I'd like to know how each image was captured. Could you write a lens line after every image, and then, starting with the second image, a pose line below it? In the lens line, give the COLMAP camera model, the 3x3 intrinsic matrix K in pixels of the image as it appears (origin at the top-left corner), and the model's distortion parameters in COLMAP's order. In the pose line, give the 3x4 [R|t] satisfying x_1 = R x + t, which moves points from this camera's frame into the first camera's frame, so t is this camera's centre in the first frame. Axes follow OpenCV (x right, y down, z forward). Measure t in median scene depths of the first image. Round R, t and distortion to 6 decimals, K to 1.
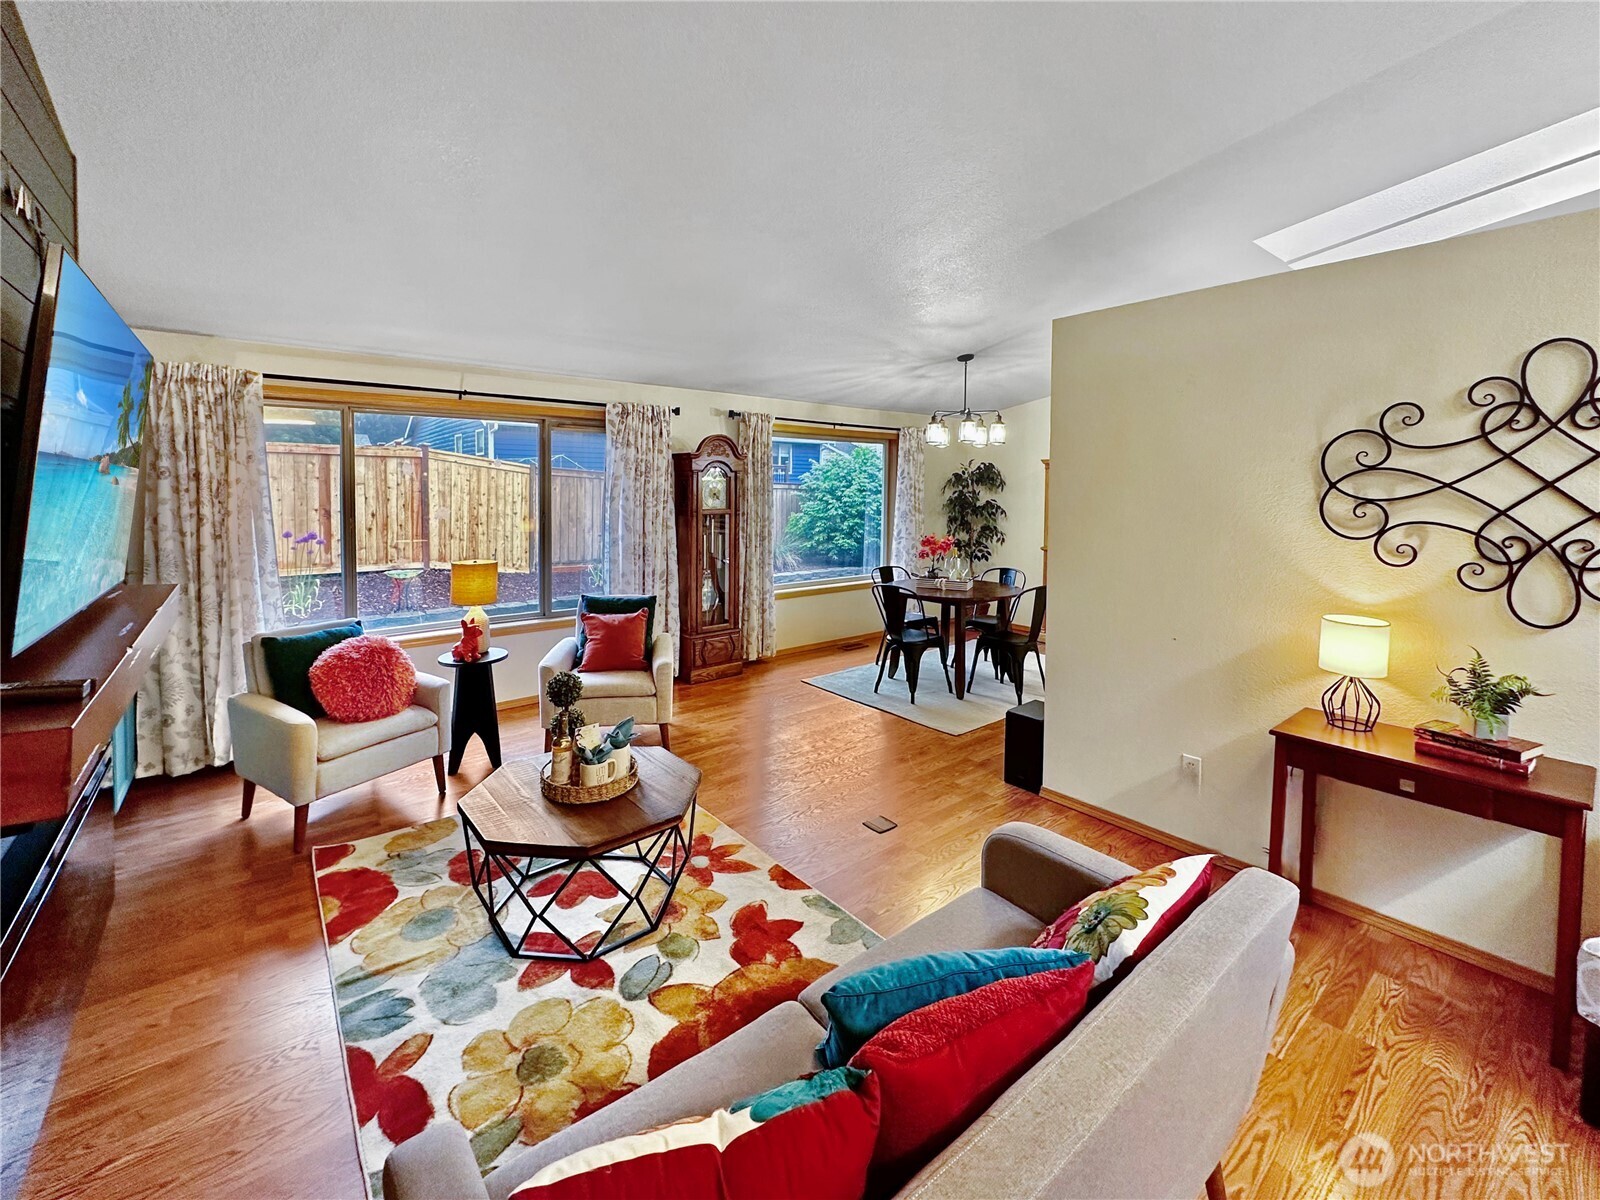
lens RADIAL K [[675.8, 0, 803.5], [0, 675.8, 515.2], [0, 0, 1]] dist [-0.014136, -0.000353]
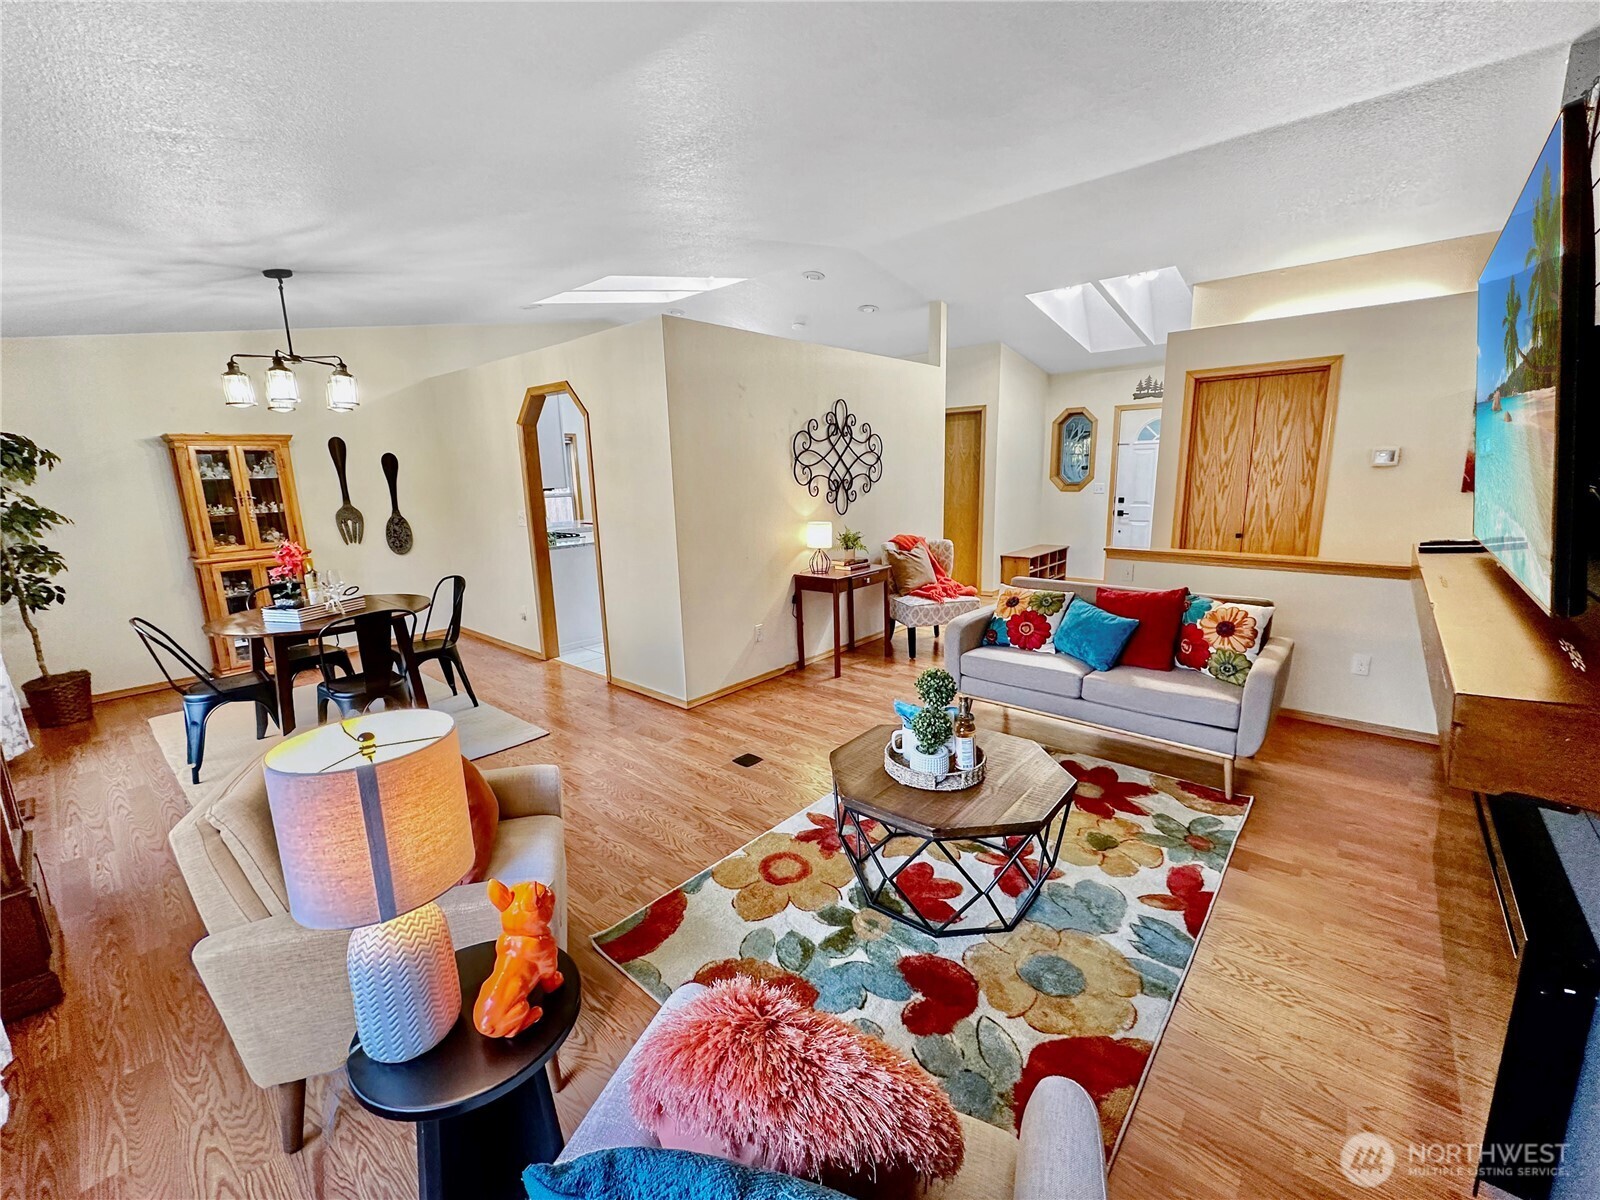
lens RADIAL K [[651.8, 0, 793.5], [0, 651.8, 599.0], [0, 0, 1]] dist [-0.000590, -0.000353]
pose [[-0.161994, -0.194924, 0.967348, -0.652860], [0.063933, 0.976163, 0.207407, -0.022412], [-0.984719, 0.095444, -0.145670, 0.756172]]
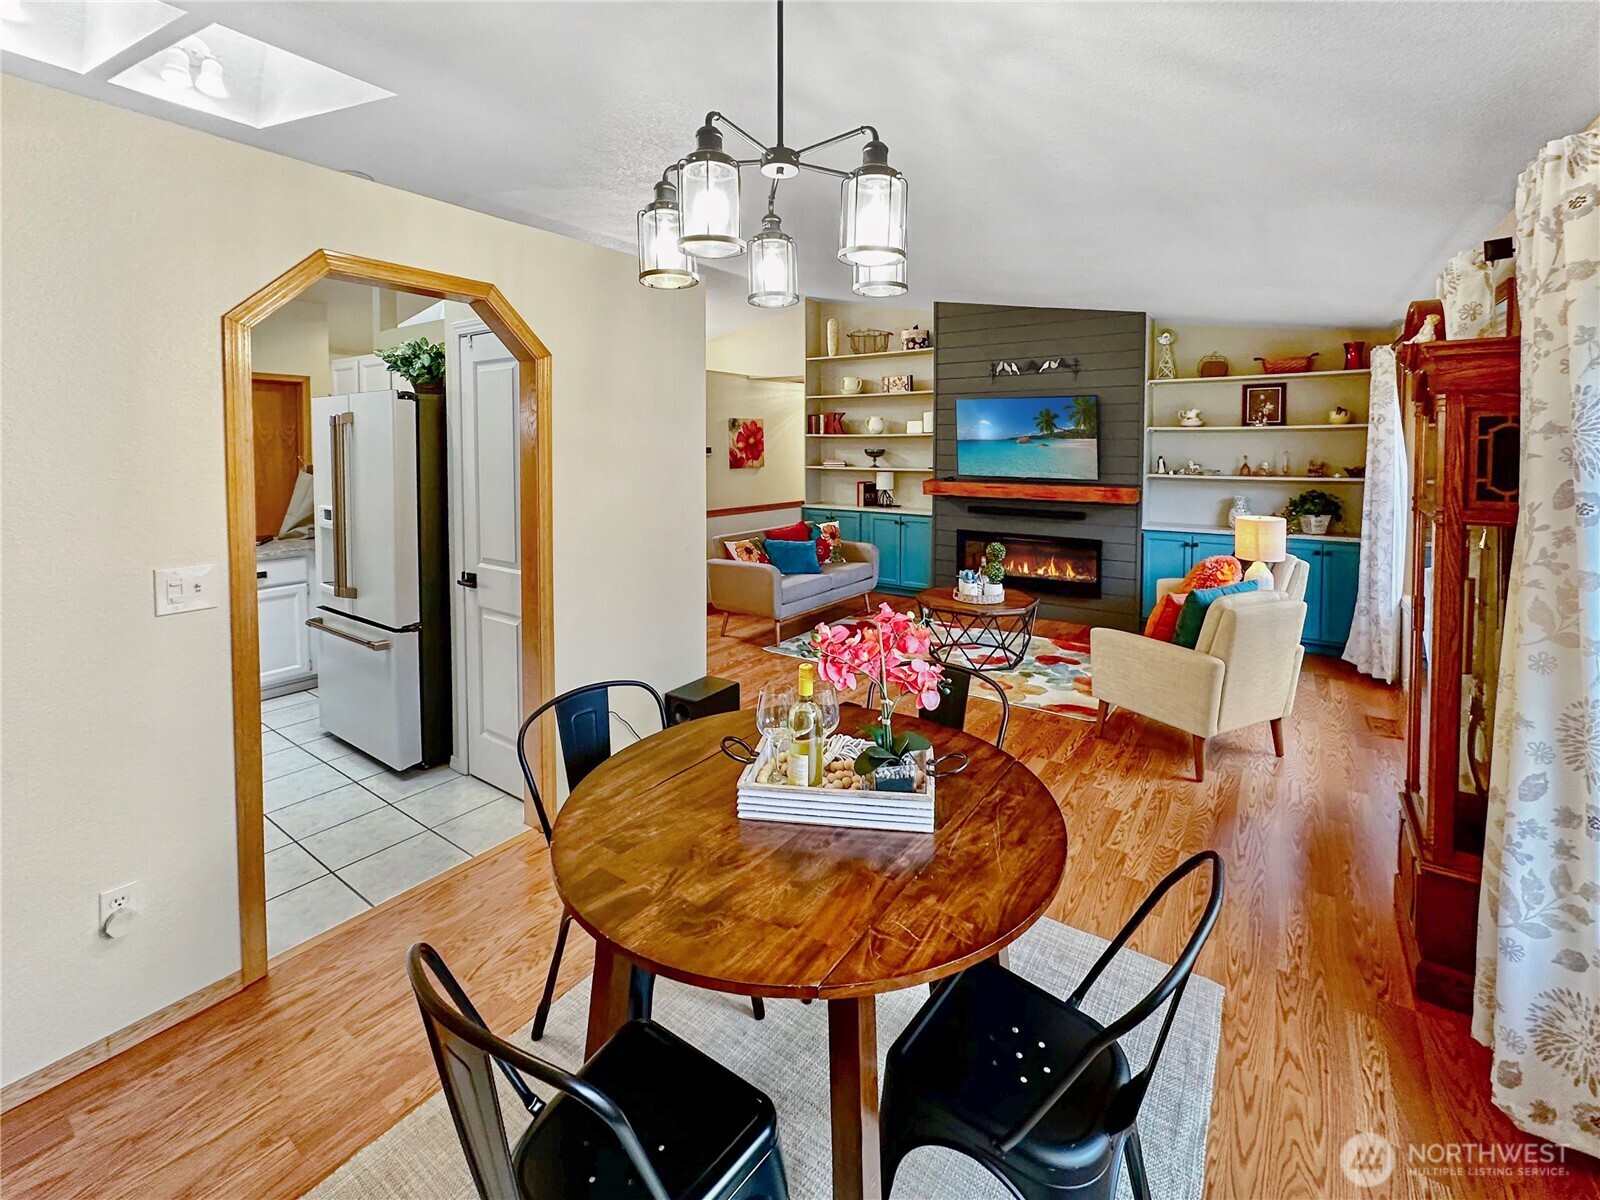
lens RADIAL K [[679.4, 0, 817.3], [0, 679.4, 480.8], [0, 0, 1]] dist [-0.000490, -0.000579]
pose [[-0.964974, 0.009783, -0.262165, 0.364658], [-0.014531, 0.995777, 0.090645, -0.059735], [0.261944, 0.091279, -0.960757, 1.563791]]
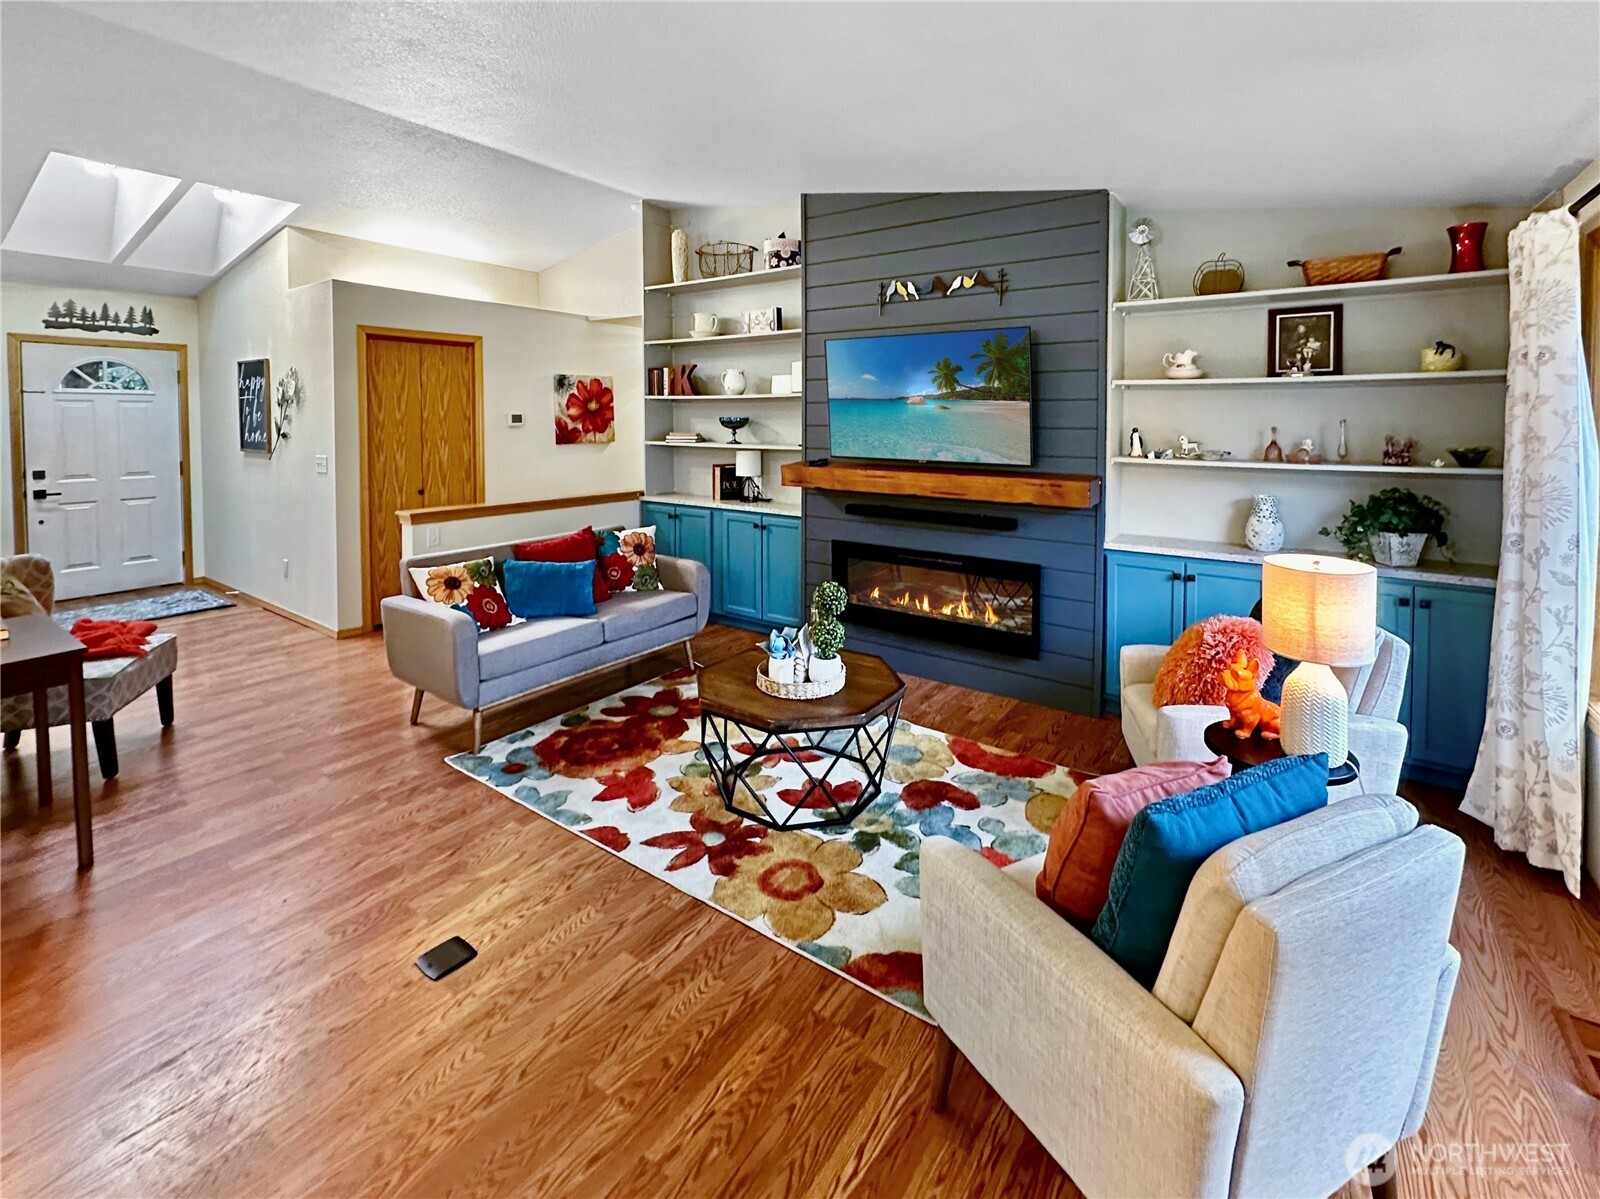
lens RADIAL K [[703.2, 0, 828.1], [0, 703.2, 446.6], [0, 0, 1]] dist [-0.001352, 0.000305]
pose [[-0.961888, 0.004491, -0.273406, -0.032477], [-0.018064, 0.996637, 0.079922, -0.036532], [0.272846, 0.081815, -0.958573, 1.182402]]
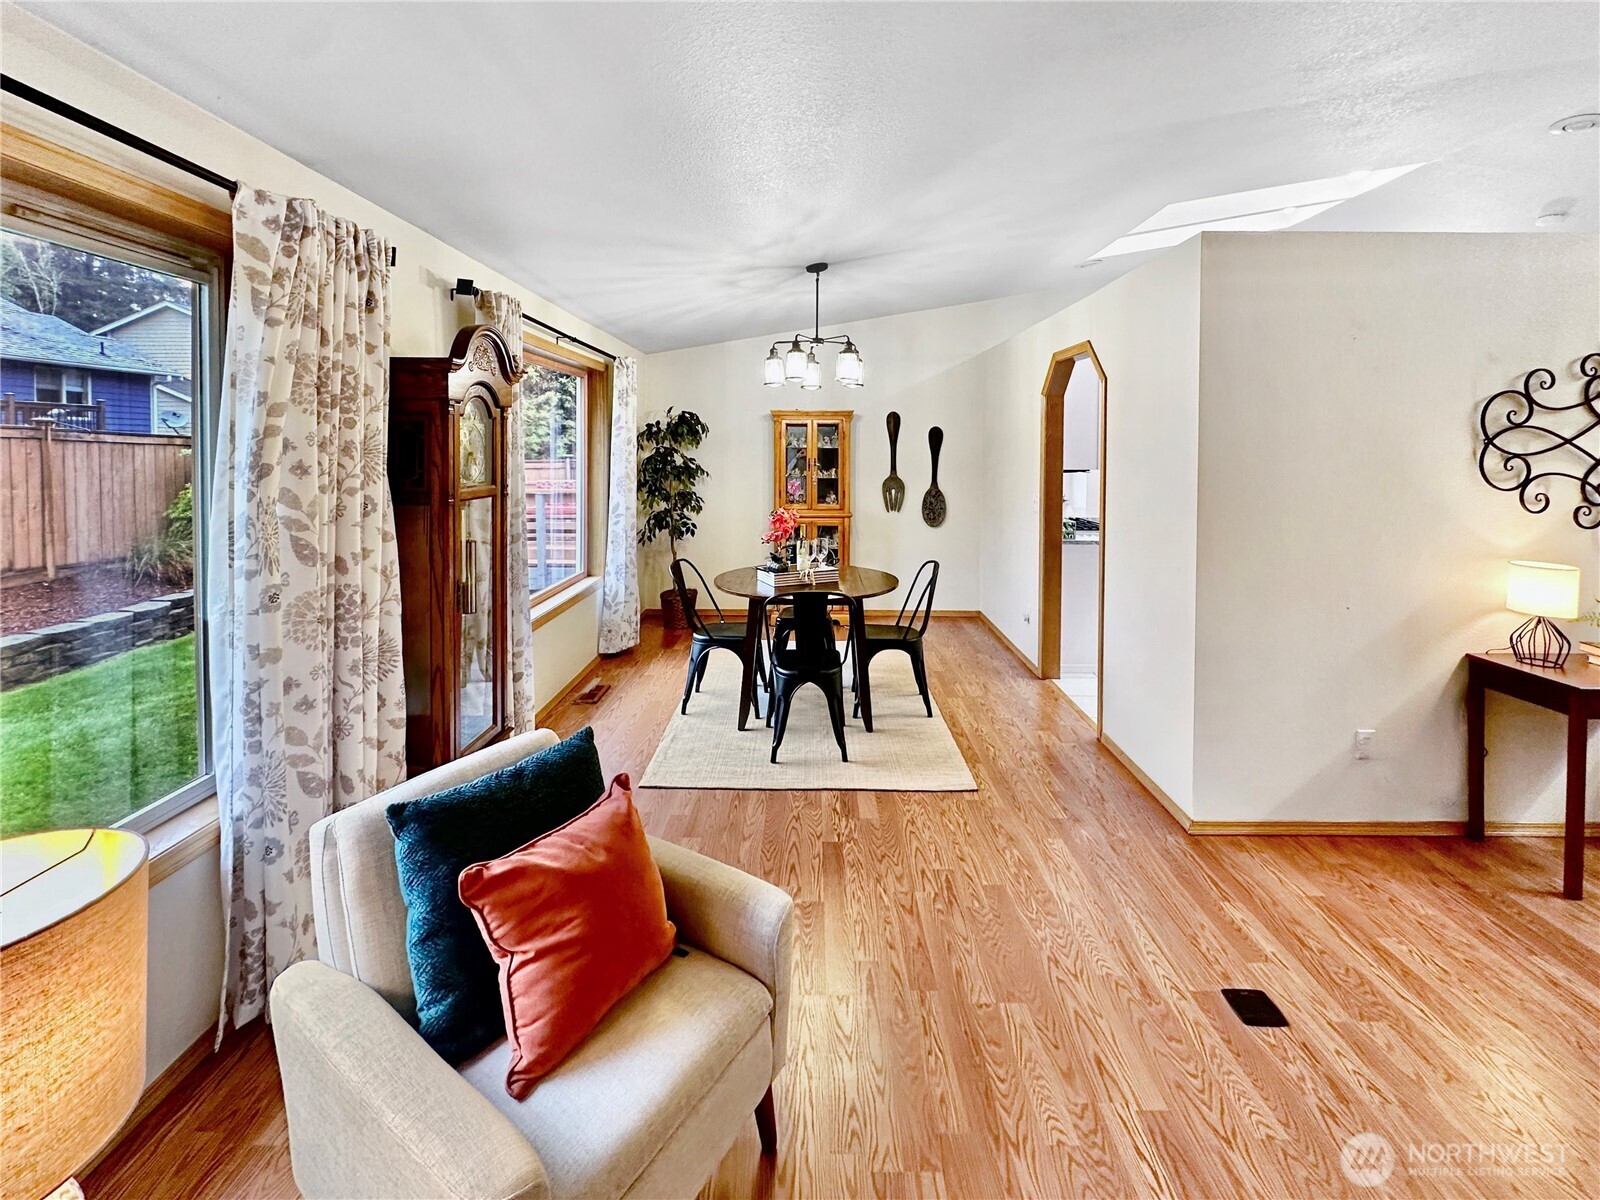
lens RADIAL K [[679.0, 0, 811.4], [0, 679.0, 464.0], [0, 0, 1]] dist [-0.000946, -0.000256]
pose [[0.639584, -0.019895, 0.768464, -0.418785], [0.028604, 0.999589, 0.002073, -0.023244], [-0.768189, 0.020655, 0.639890, 0.648454]]
